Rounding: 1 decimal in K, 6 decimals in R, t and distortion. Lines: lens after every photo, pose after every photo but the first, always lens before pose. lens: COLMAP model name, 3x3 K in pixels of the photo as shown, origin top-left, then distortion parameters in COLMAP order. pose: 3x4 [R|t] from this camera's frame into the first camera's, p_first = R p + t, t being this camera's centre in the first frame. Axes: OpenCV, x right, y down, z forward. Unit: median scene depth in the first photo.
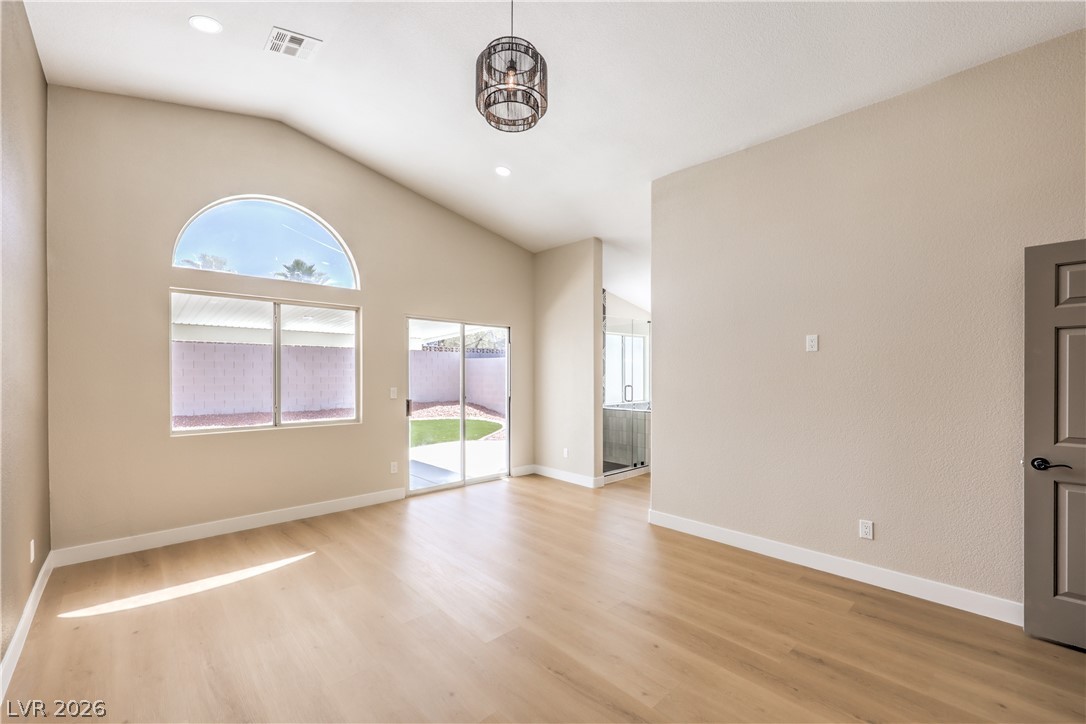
lens RADIAL K [[448.7, 0, 545.5], [0, 448.7, 376.4], [0, 0, 1]] dist [-0.000650, -0.000125]
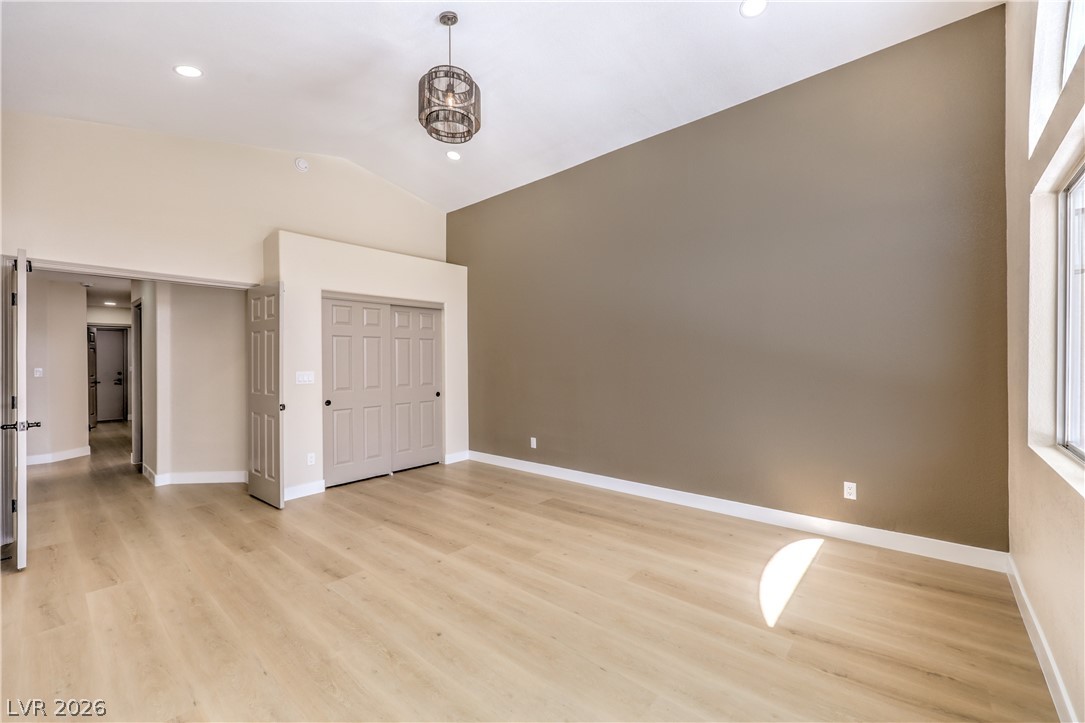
lens RADIAL K [[442.8, 0, 537.3], [0, 442.8, 361.5], [0, 0, 1]] dist [-0.001070, -0.000042]
pose [[-0.995538, 0.010589, -0.093769, -0.104130], [0.009904, 0.999921, 0.007773, 0.011009], [0.093844, 0.006810, -0.995564, 1.196377]]
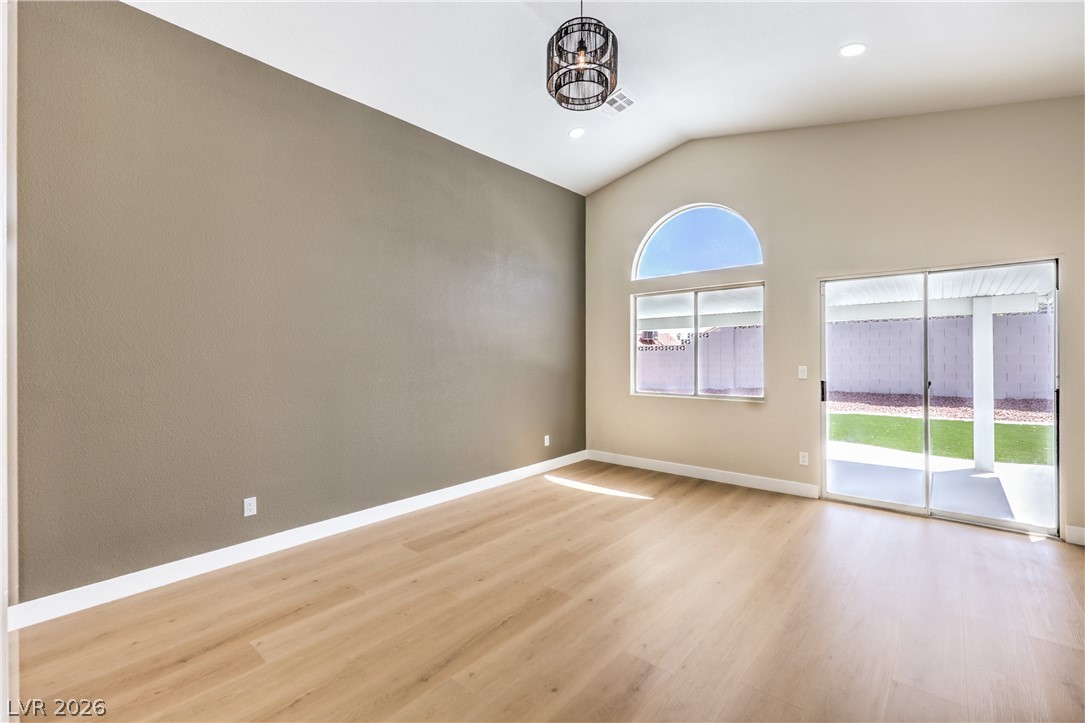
lens RADIAL K [[466.4, 0, 555.7], [0, 466.4, 346.9], [0, 0, 1]] dist [-0.001416, -0.000084]
pose [[0.113588, -0.017383, -0.993376, 0.539248], [0.002172, 0.999849, -0.017248, 0.002551], [0.993526, -0.000199, 0.113609, 0.452473]]
